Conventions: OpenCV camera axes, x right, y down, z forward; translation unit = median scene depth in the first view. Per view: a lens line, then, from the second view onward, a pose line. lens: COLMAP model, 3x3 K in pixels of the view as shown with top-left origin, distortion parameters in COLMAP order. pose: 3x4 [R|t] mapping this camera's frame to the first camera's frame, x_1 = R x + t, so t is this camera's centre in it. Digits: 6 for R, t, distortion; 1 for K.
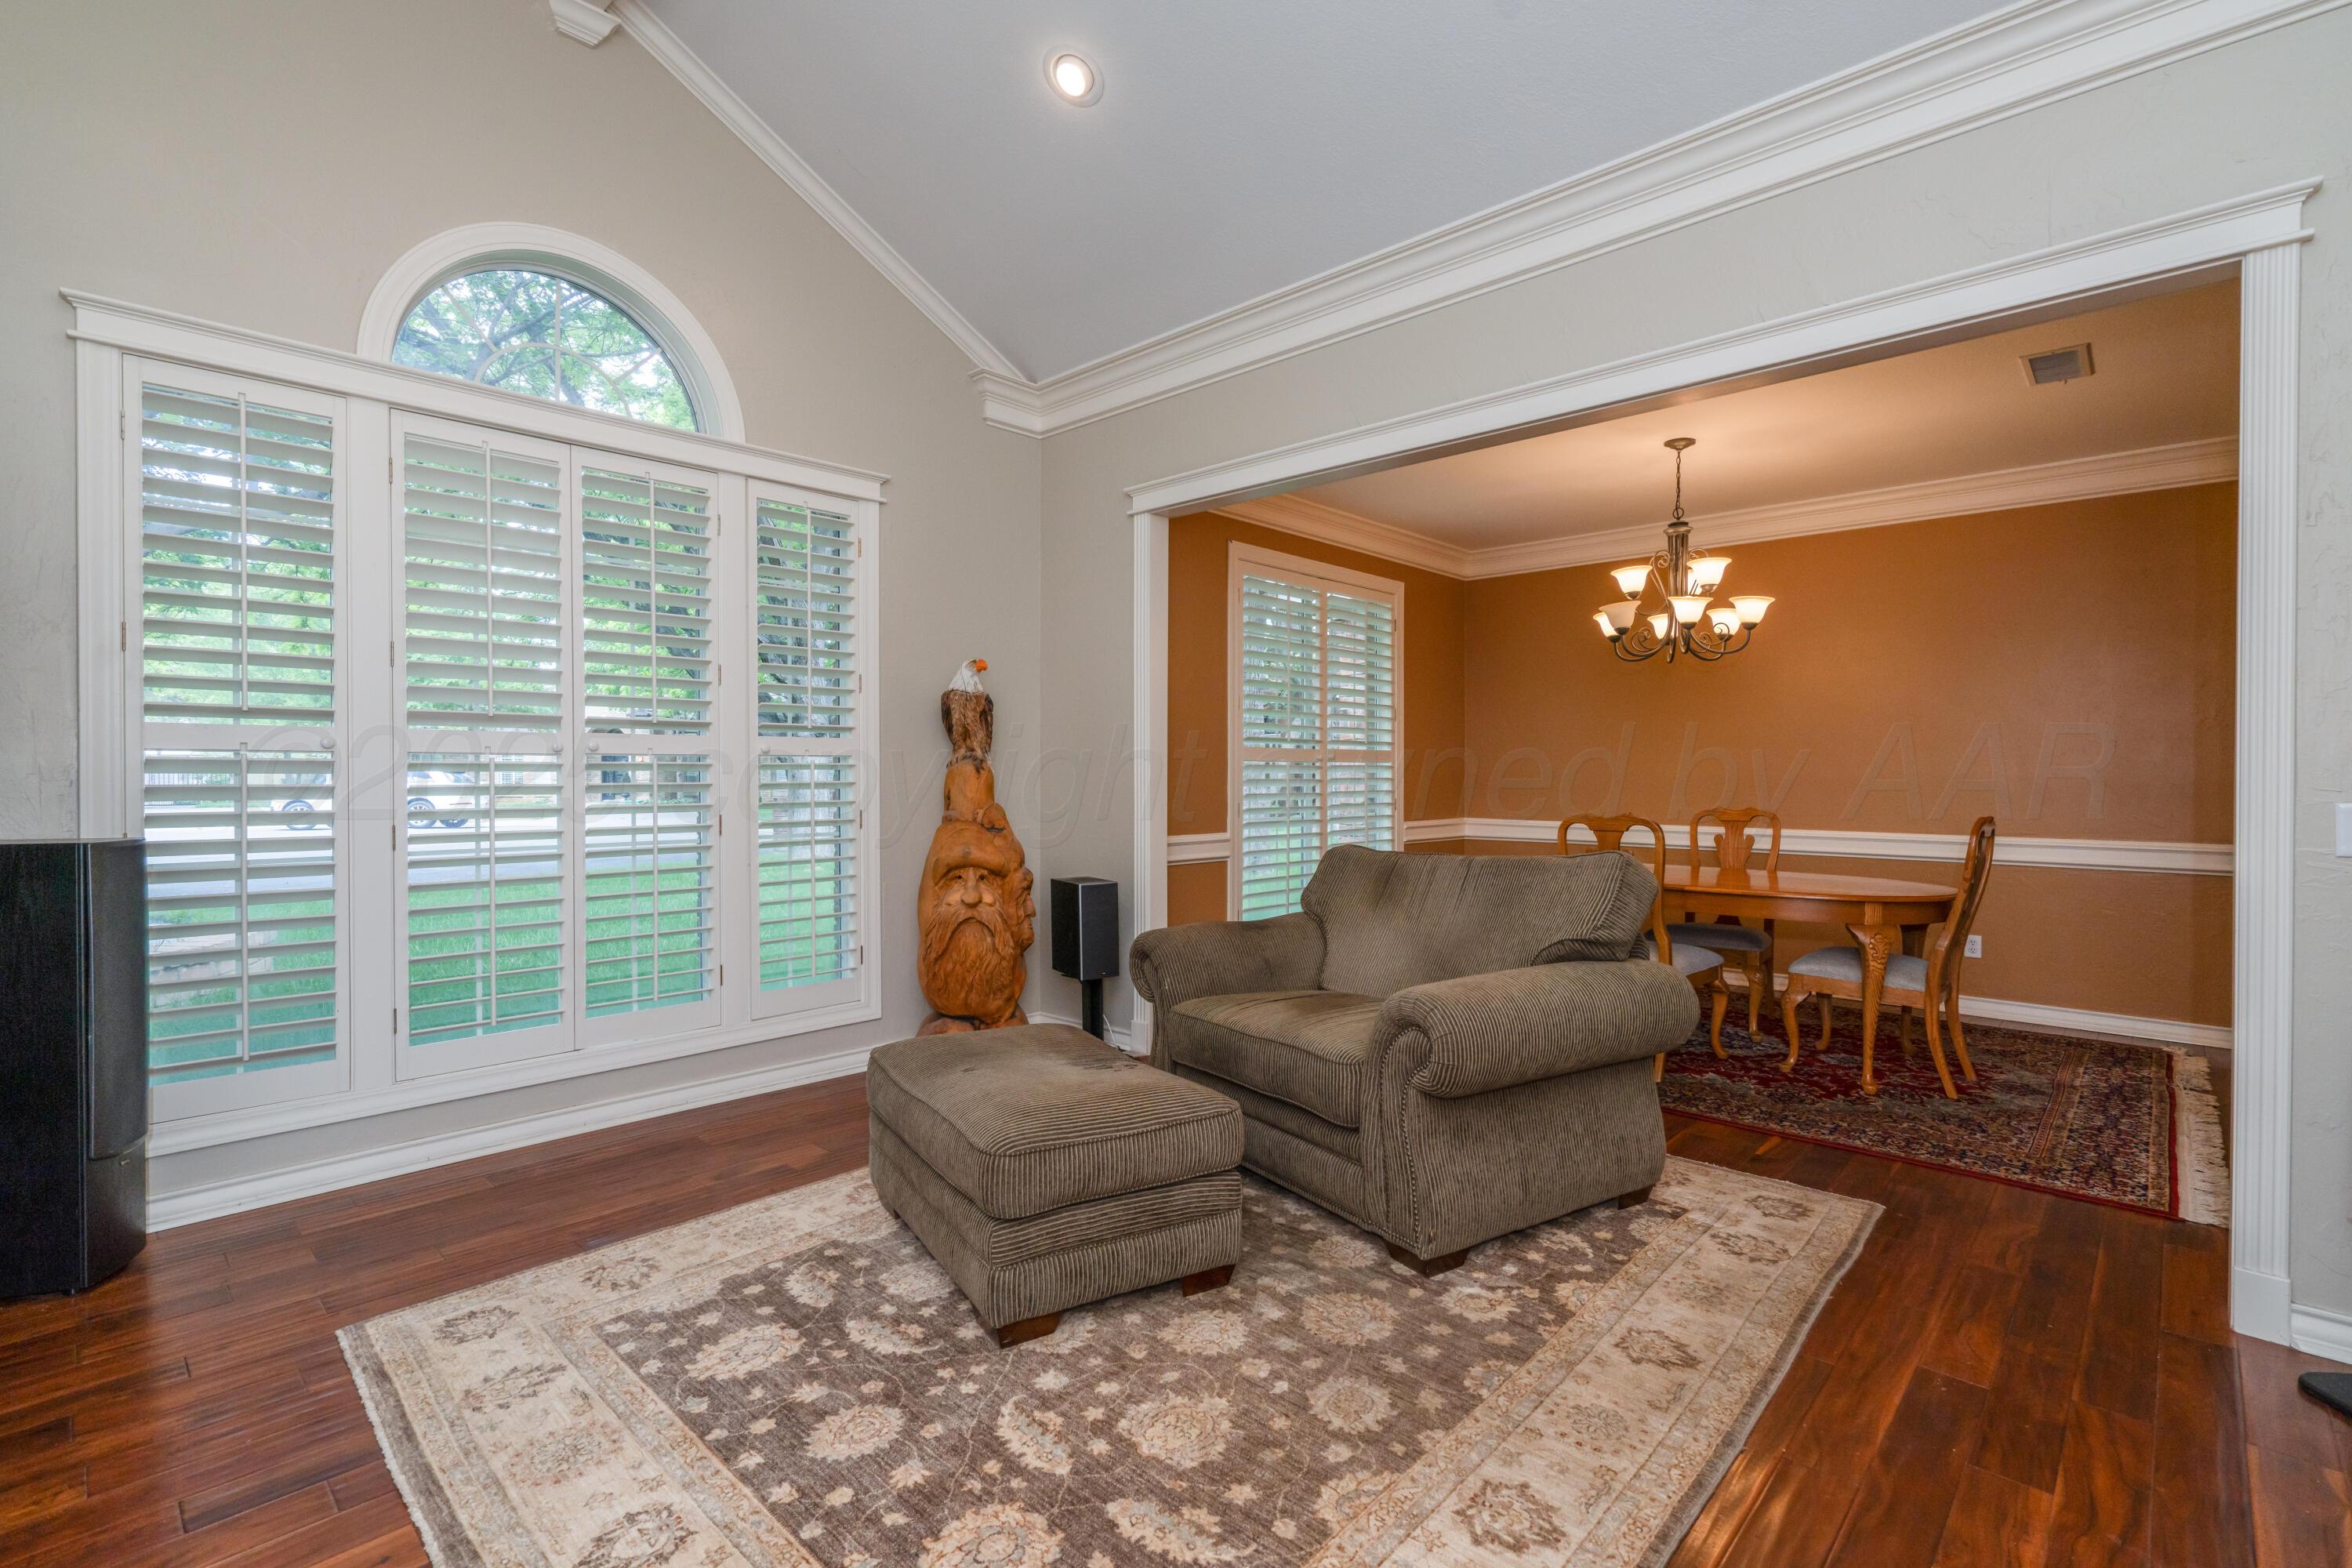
lens RADIAL K [[1074.7, 0, 1160.4], [0, 1074.7, 783.2], [0, 0, 1]] dist [-0.004425, 0.000084]
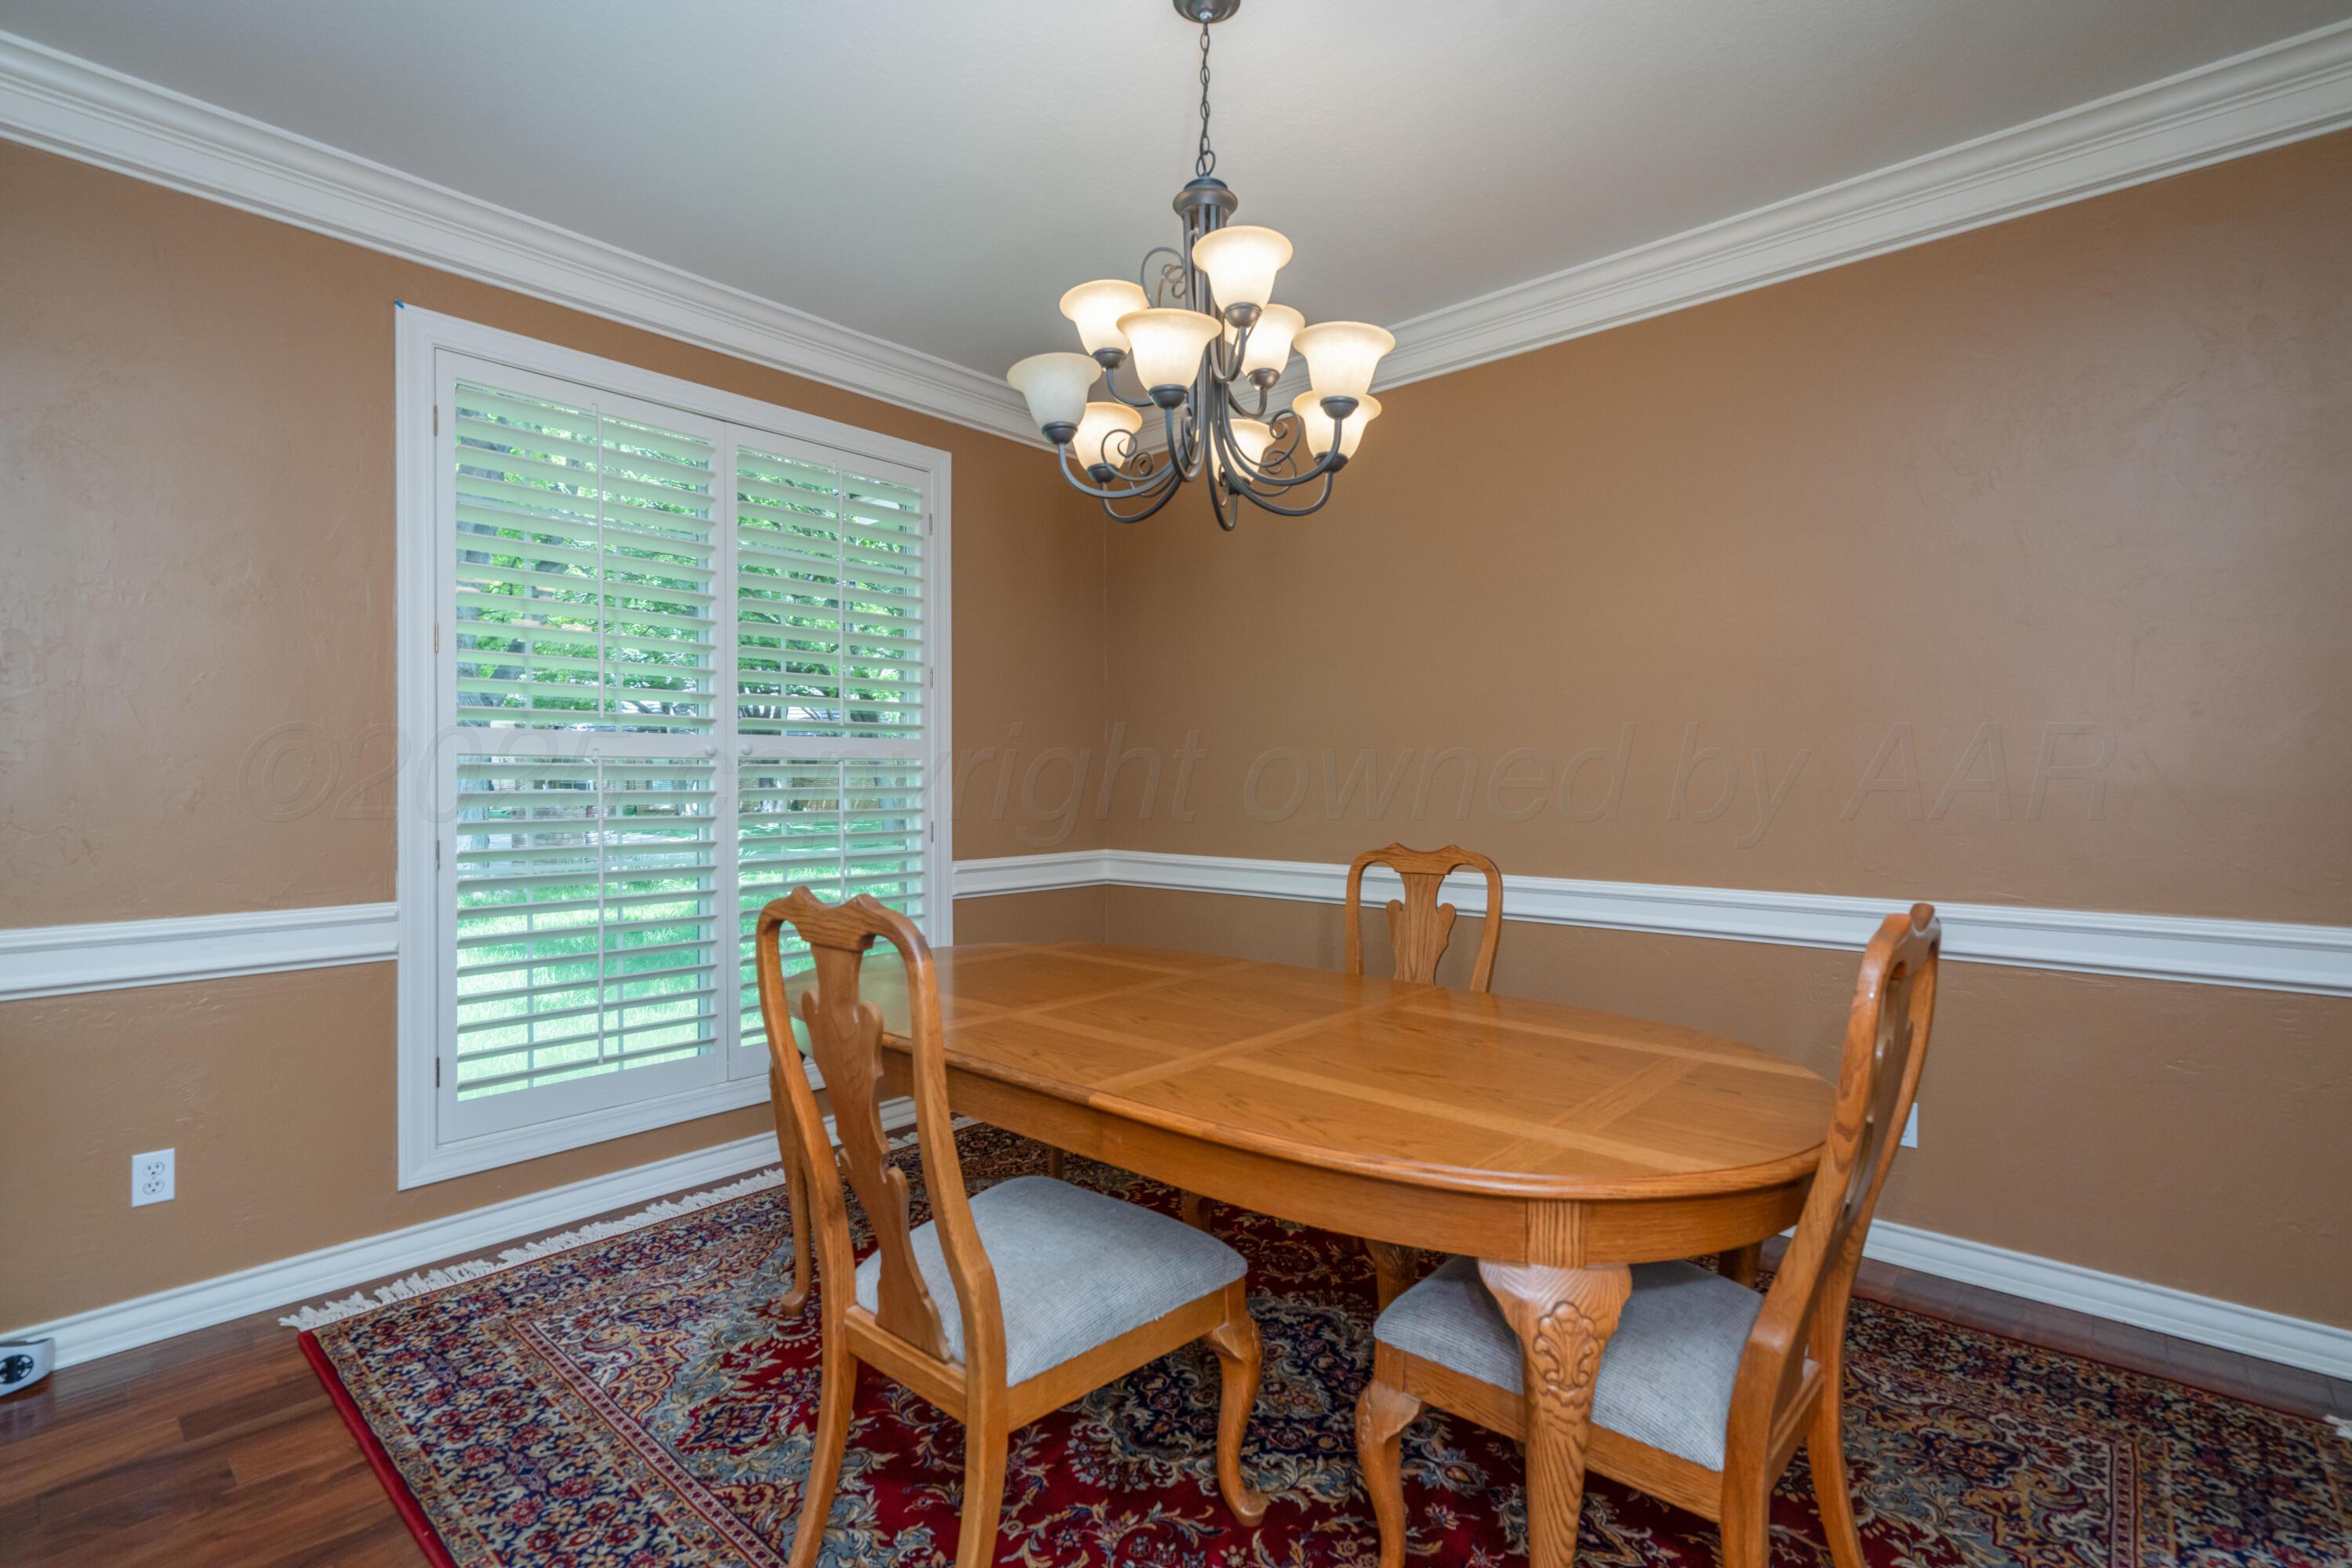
lens RADIAL K [[1074.7, 0, 1160.4], [0, 1074.7, 783.2], [0, 0, 1]] dist [-0.004425, 0.000084]
pose [[0.999605, -0.007480, 0.027104, 0.451208], [0.007783, 0.999908, -0.011114, 0.000960], [-0.027019, 0.011320, 0.999571, 0.576742]]
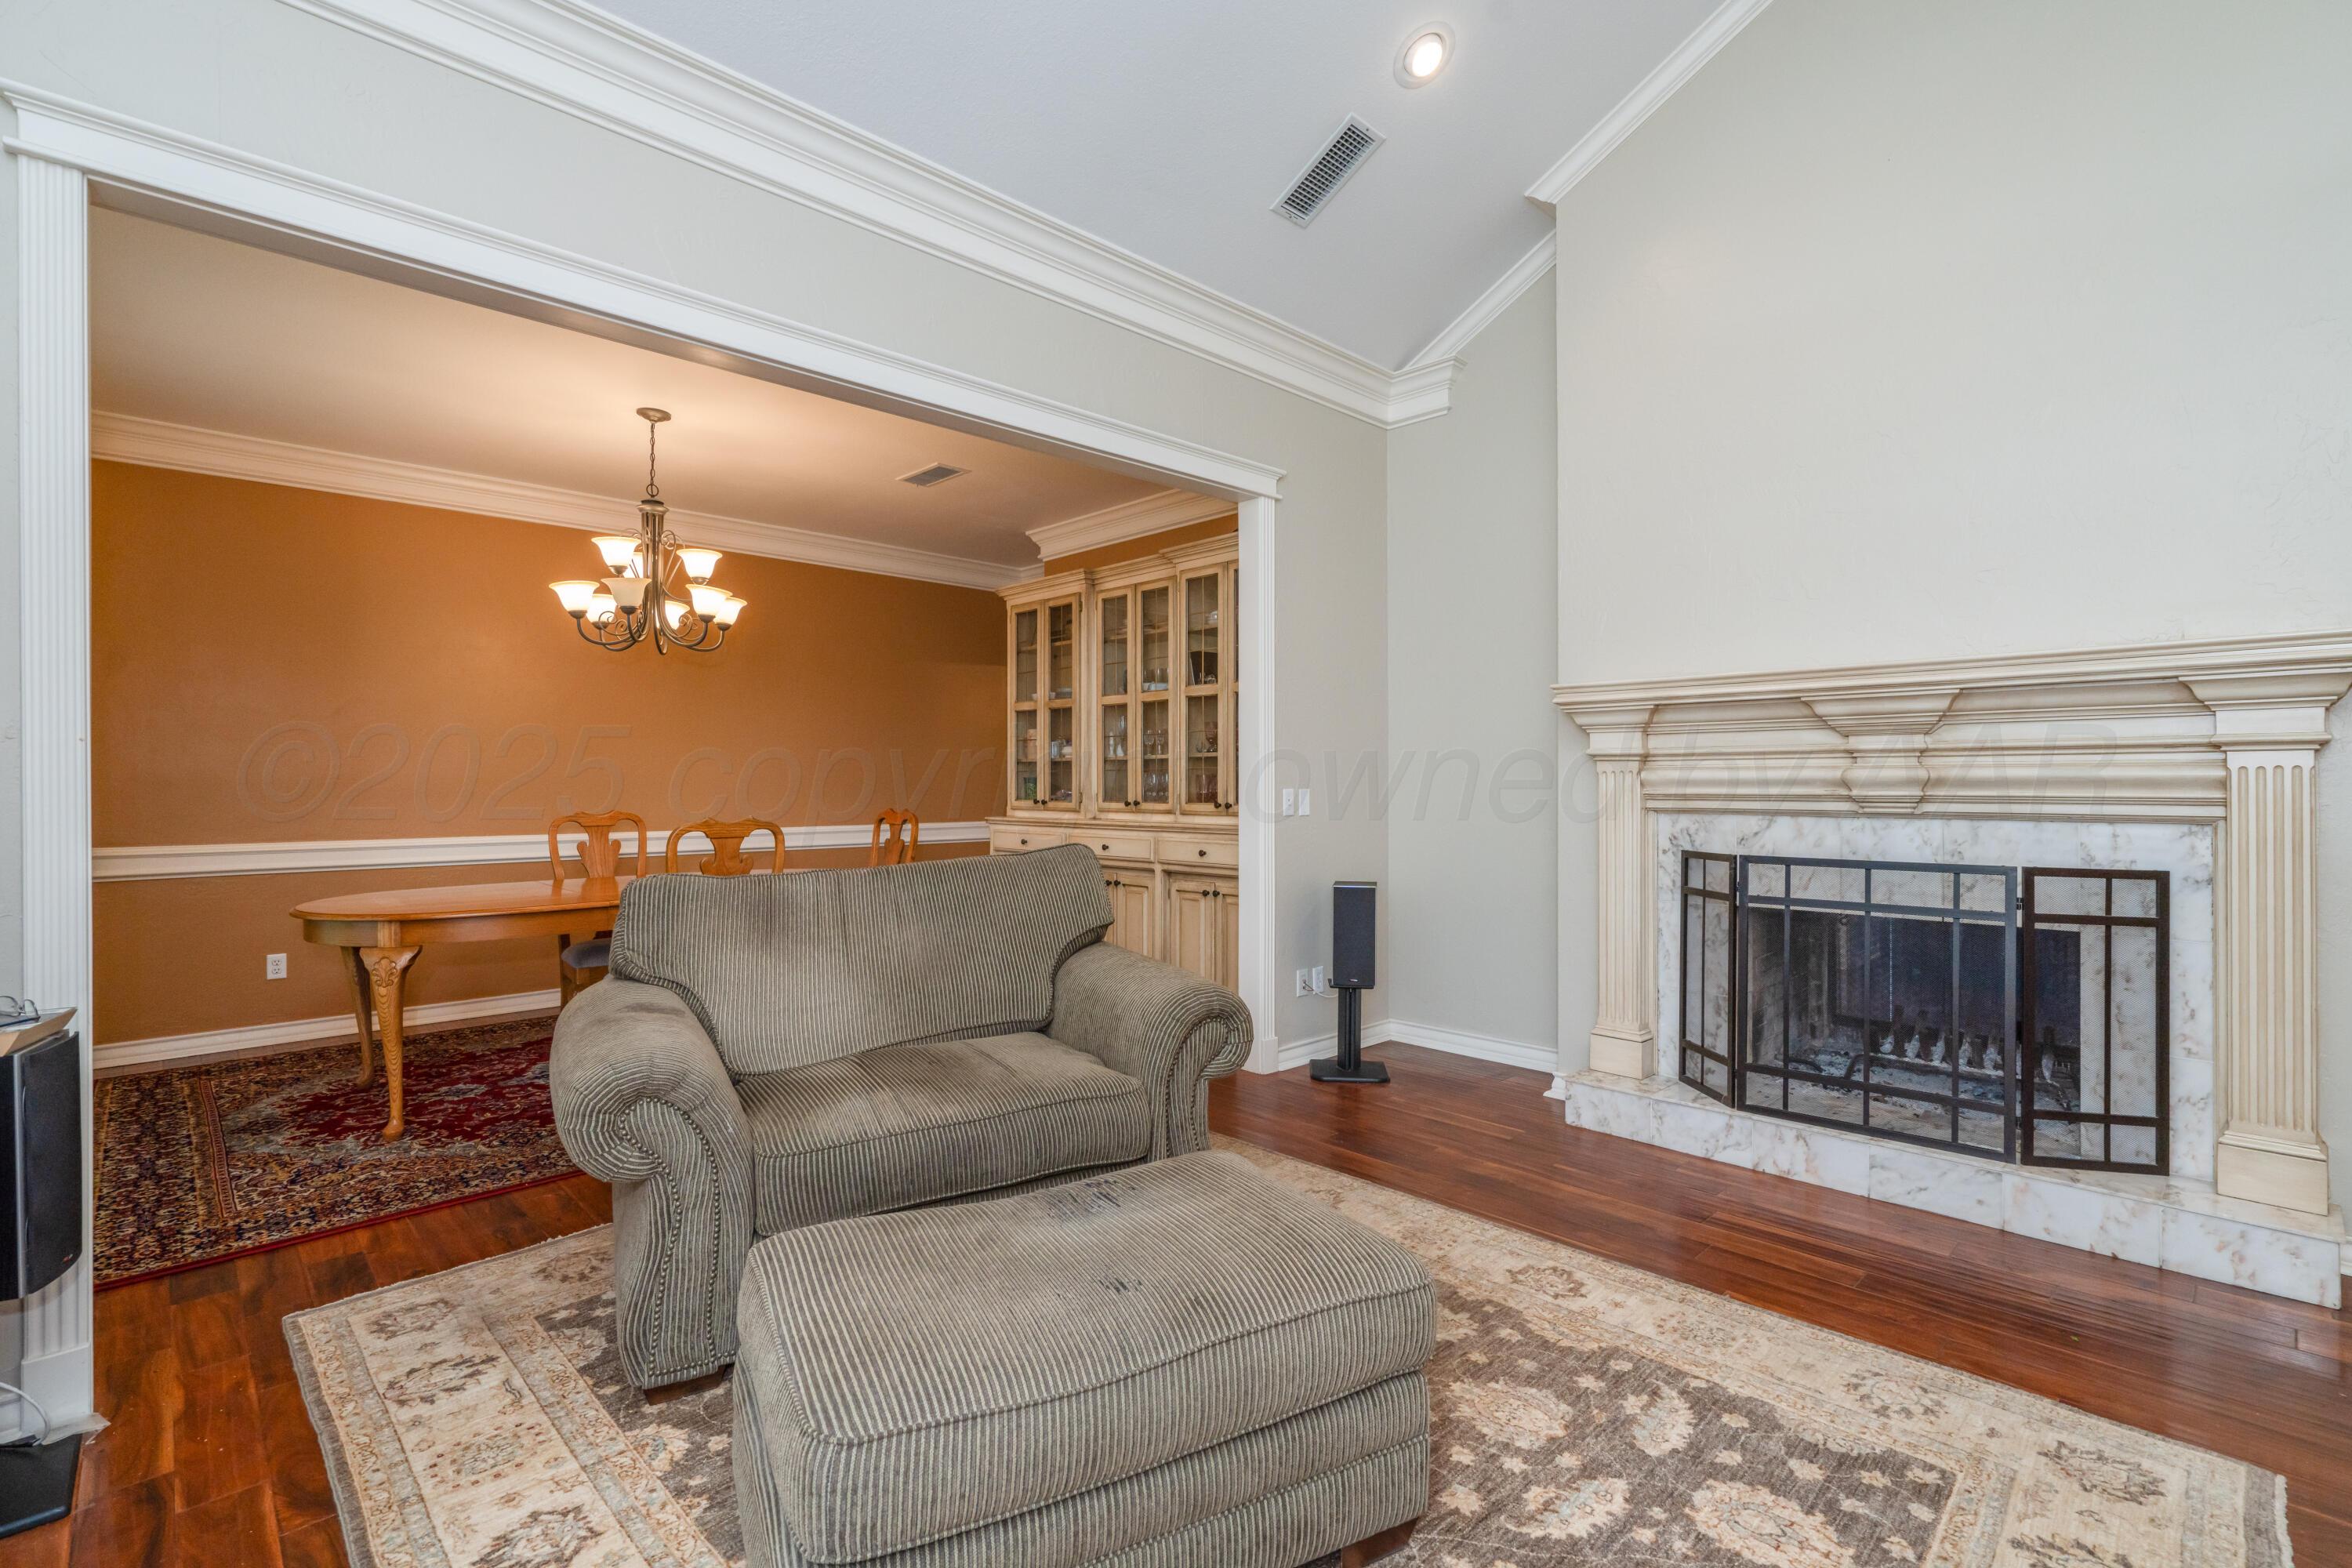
lens RADIAL K [[1074.7, 0, 1160.4], [0, 1074.7, 783.2], [0, 0, 1]] dist [-0.004425, 0.000084]
pose [[0.037910, -0.005995, 0.999263, -0.412221], [0.009935, 0.999935, 0.005622, -0.002370], [-0.999232, 0.009715, 0.037967, 0.525684]]
